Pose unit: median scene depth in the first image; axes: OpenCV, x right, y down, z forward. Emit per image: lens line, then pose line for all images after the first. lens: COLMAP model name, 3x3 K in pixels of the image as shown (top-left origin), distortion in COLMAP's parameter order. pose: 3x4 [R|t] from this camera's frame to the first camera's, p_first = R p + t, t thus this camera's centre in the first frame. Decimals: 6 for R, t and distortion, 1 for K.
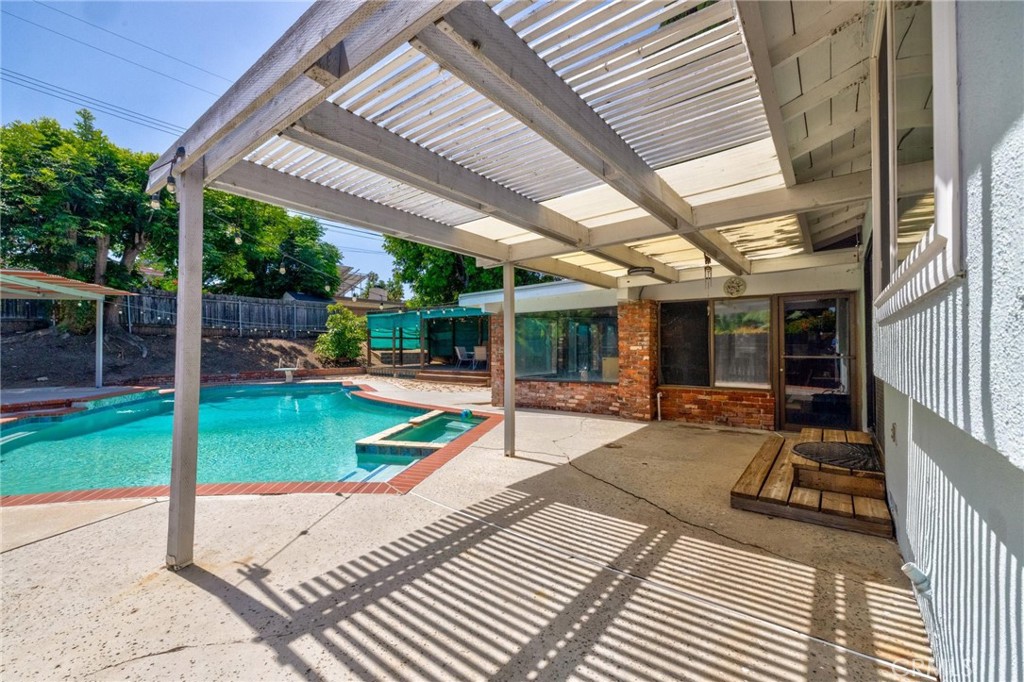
lens RADIAL K [[429.4, 0, 513.4], [0, 429.4, 340.1], [0, 0, 1]] dist [0.001630, 0.000065]
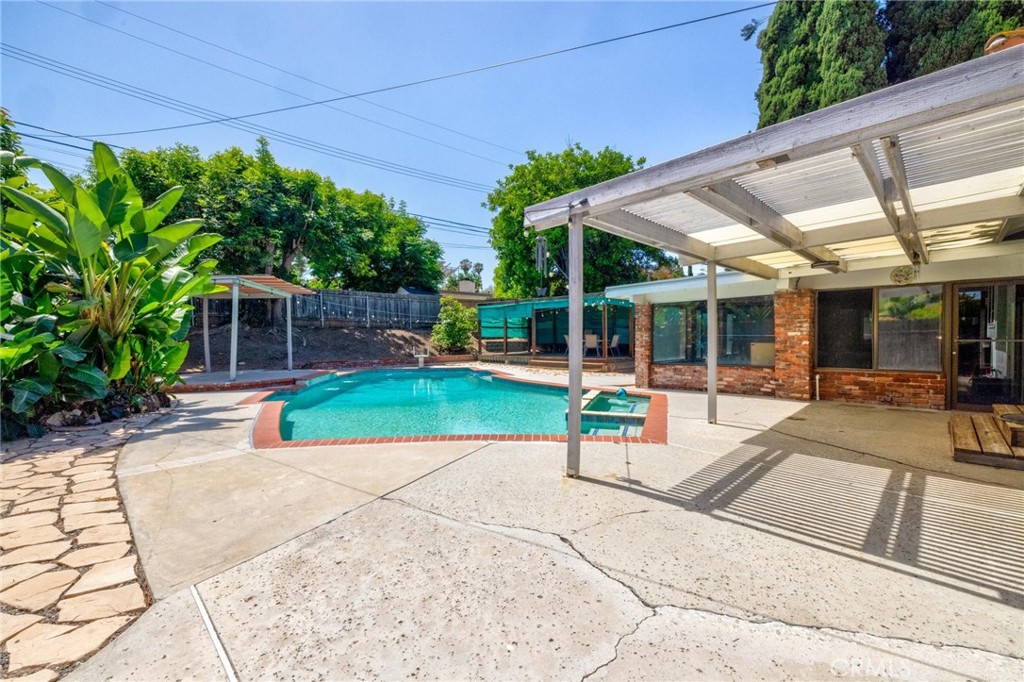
lens RADIAL K [[430.4, 0, 514.5], [0, 430.4, 344.1], [0, 0, 1]] dist [0.002151, 0.000131]
pose [[0.990368, -0.003930, -0.138405, -0.154911], [0.008569, 0.999421, 0.032940, 0.001509], [0.138195, -0.033809, 0.989828, -0.104067]]
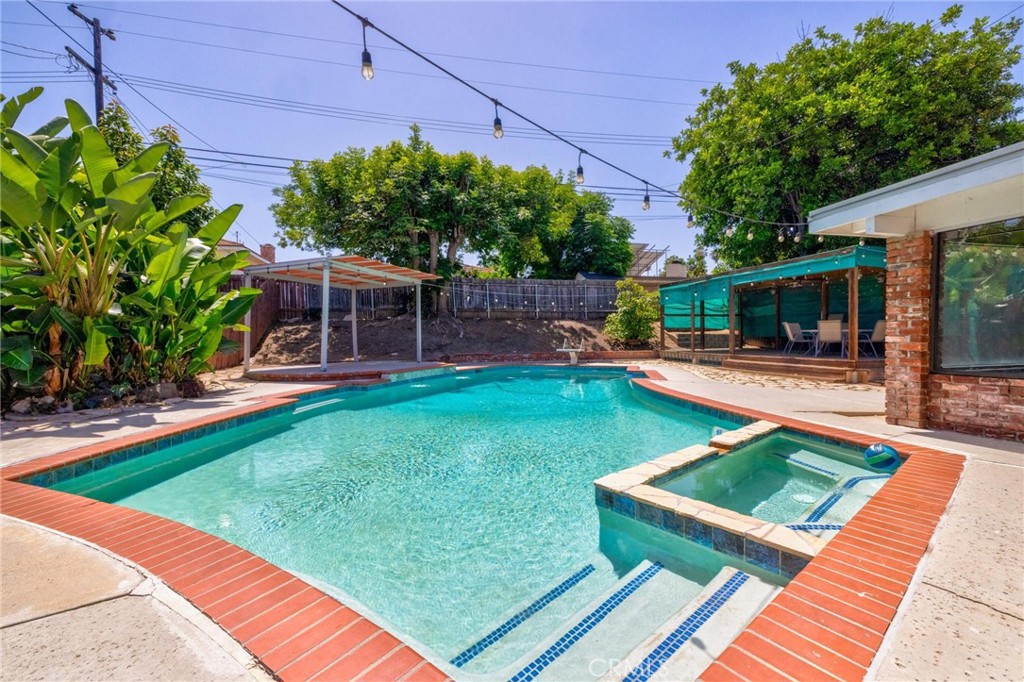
lens RADIAL K [[430.4, 0, 514.5], [0, 430.4, 344.1], [0, 0, 1]] dist [0.002151, 0.000131]
pose [[0.782537, 0.006483, -0.622571, -0.058311], [0.017923, 0.999297, 0.032933, 0.027050], [0.622347, -0.036929, 0.781870, 0.250669]]
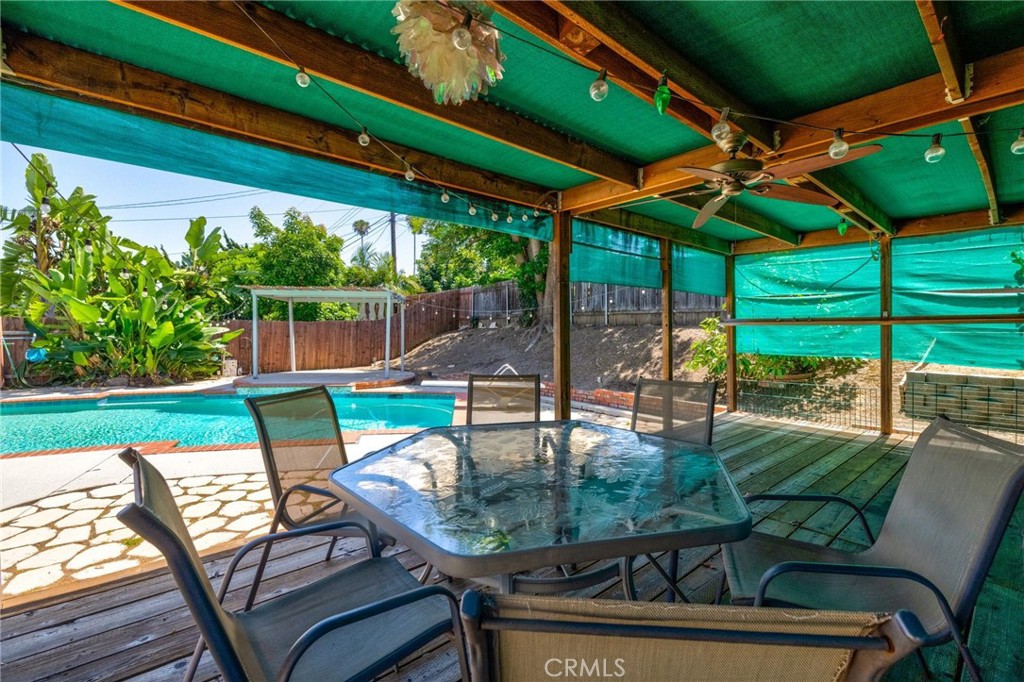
lens RADIAL K [[439.9, 0, 527.9], [0, 439.9, 338.8], [0, 0, 1]] dist [0.000501, 0.000066]
pose [[-0.194898, 0.019638, -0.980627, 0.043966], [0.015115, 0.999741, 0.017017, -0.001509], [0.980707, -0.011506, -0.195144, 1.437159]]
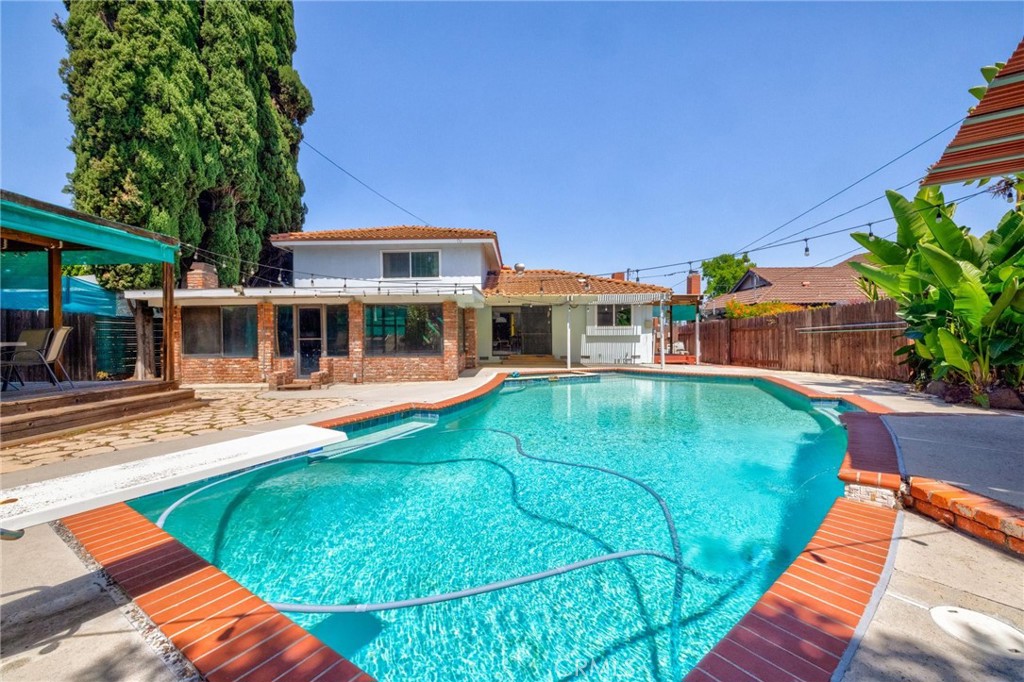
lens RADIAL K [[428.3, 0, 513.1], [0, 428.3, 344.2], [0, 0, 1]] dist [0.001411, 0.000337]
pose [[-0.590343, -0.010940, 0.807078, -0.834225], [-0.005919, 0.999940, 0.009225, 0.032628], [-0.807131, 0.000669, -0.590373, 1.188130]]
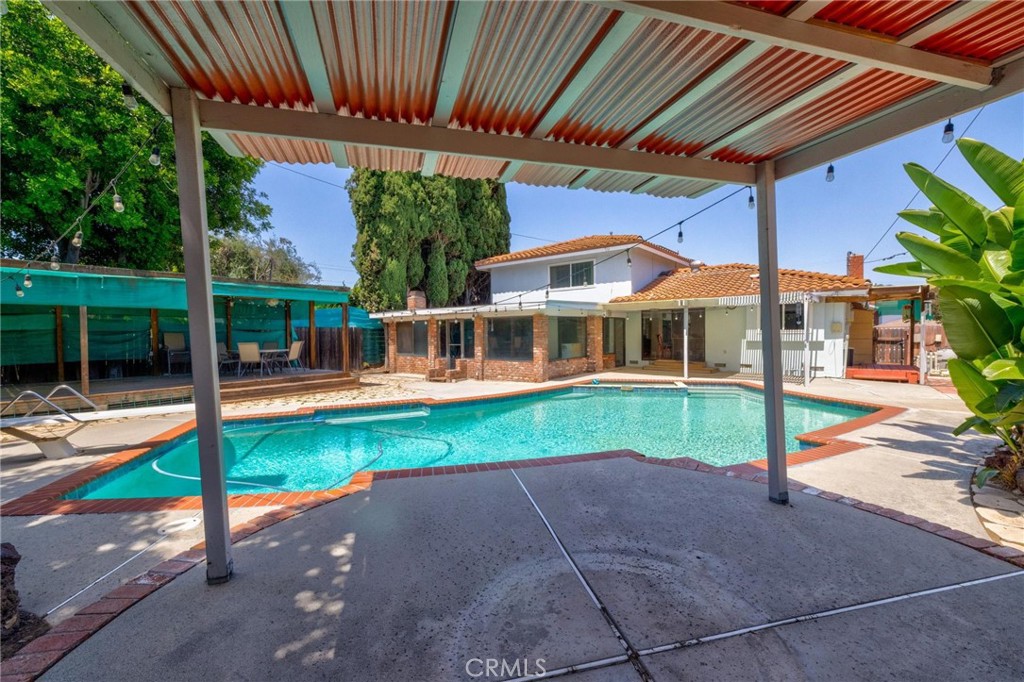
lens RADIAL K [[428.3, 0, 513.1], [0, 428.3, 344.2], [0, 0, 1]] dist [0.001411, 0.000337]
pose [[0.029883, -0.027673, 0.999170, -1.069310], [-0.005832, 0.999595, 0.027859, -0.004147], [-0.999536, -0.006660, 0.029709, 0.794044]]
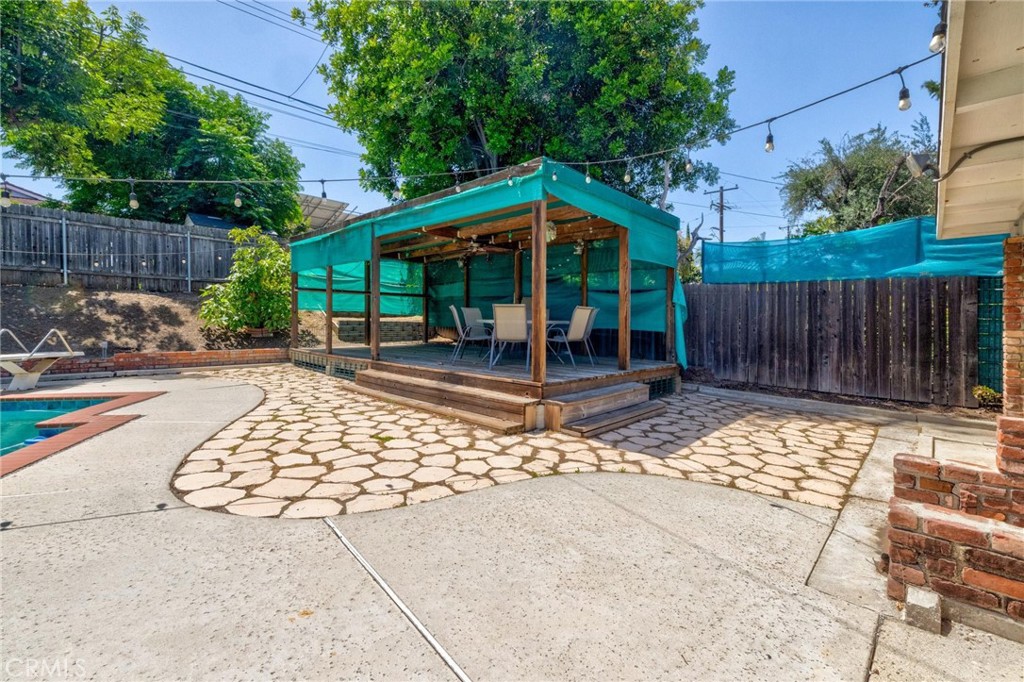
lens RADIAL K [[441.2, 0, 509.5], [0, 441.2, 317.3], [0, 0, 1]] dist [0.001820, 0.000155]
pose [[0.993203, 0.010365, -0.115937, -0.044488], [-0.009100, 0.999893, 0.011435, 0.028856], [0.116043, -0.010302, 0.993191, 0.816727]]
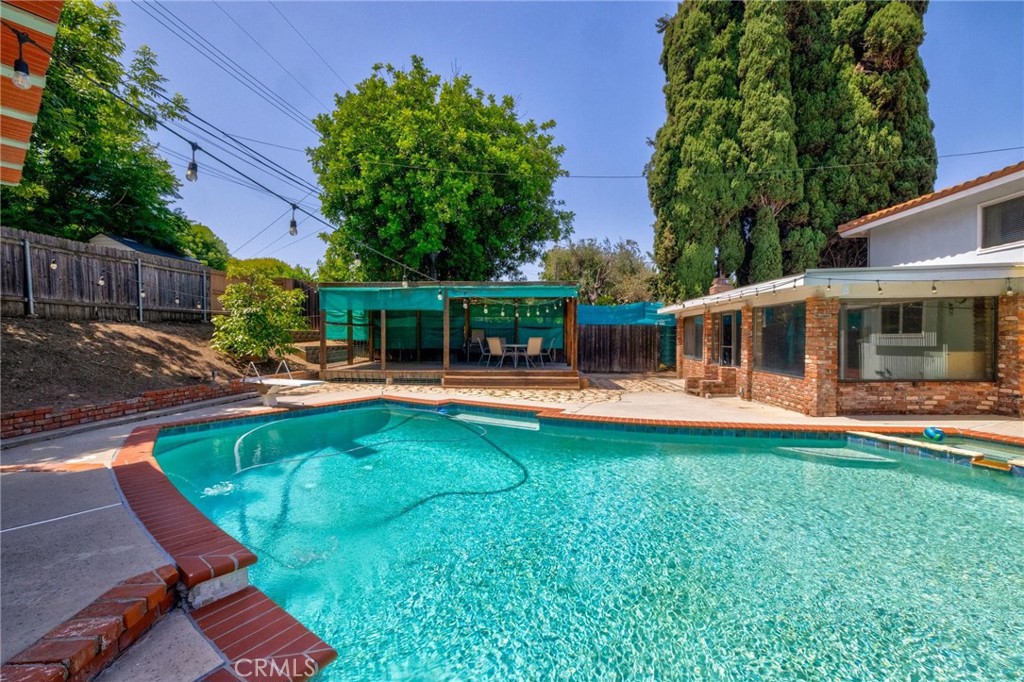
lens RADIAL K [[426.9, 0, 514.1], [0, 426.9, 341.8], [0, 0, 1]] dist [0.000292, 0.000048]
pose [[0.836765, -0.008660, 0.547494, -0.700703], [-0.008903, 0.999528, 0.029416, 0.000181], [-0.547490, -0.029489, 0.836292, 0.496684]]
